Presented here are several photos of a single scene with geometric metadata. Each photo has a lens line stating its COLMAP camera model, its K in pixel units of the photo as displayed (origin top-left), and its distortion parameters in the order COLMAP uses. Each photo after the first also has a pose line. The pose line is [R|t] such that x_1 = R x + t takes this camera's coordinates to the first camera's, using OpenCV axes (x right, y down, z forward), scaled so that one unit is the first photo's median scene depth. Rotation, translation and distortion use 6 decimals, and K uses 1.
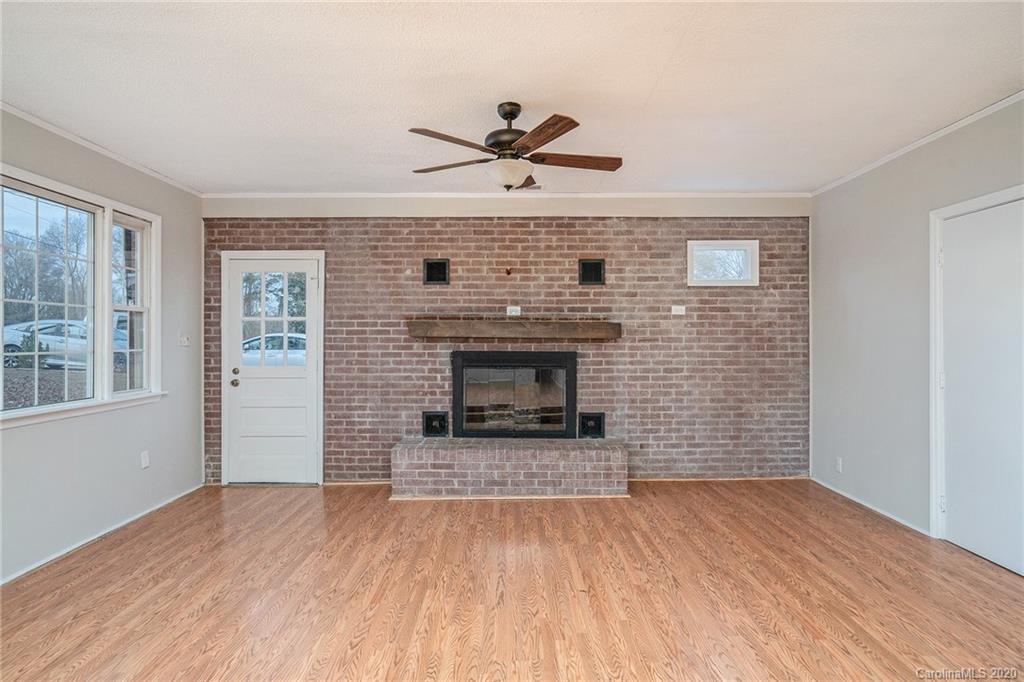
lens RADIAL K [[604.2, 0, 512.0], [0, 604.2, 341.0], [0, 0, 1]] dist [-0.034541, 0.000919]
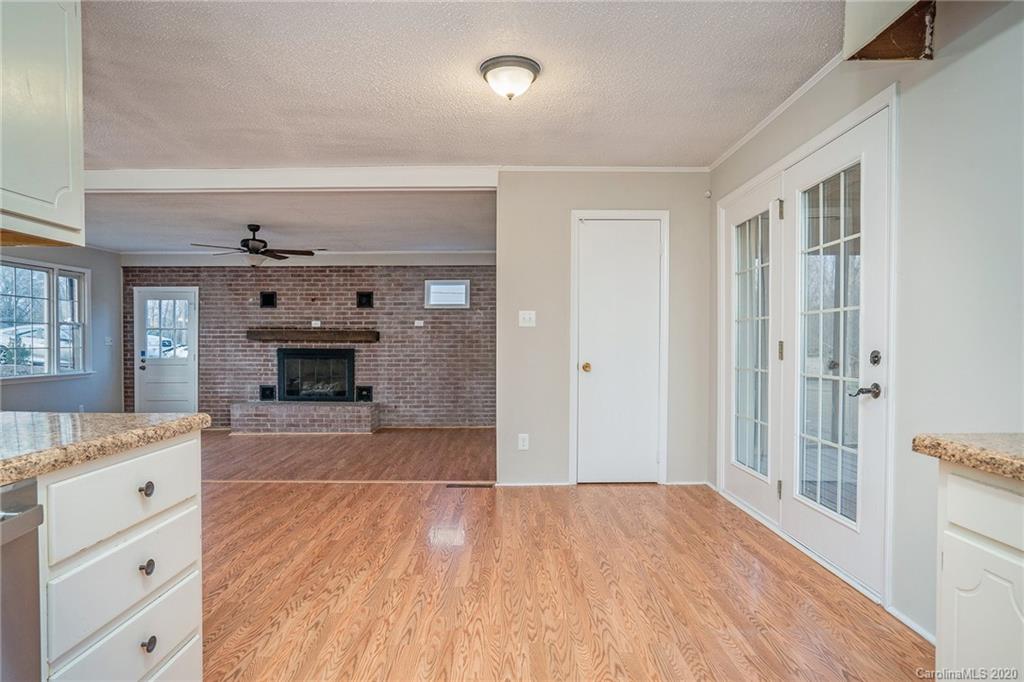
lens RADIAL K [[598.2, 0, 511.2], [0, 598.2, 352.0], [0, 0, 1]] dist [-0.004017, 0.000054]
pose [[0.999972, 0.000106, 0.007440, 0.517643], [-0.000214, 0.999896, 0.014402, 0.002847], [-0.007438, -0.014403, 0.999869, -0.620112]]
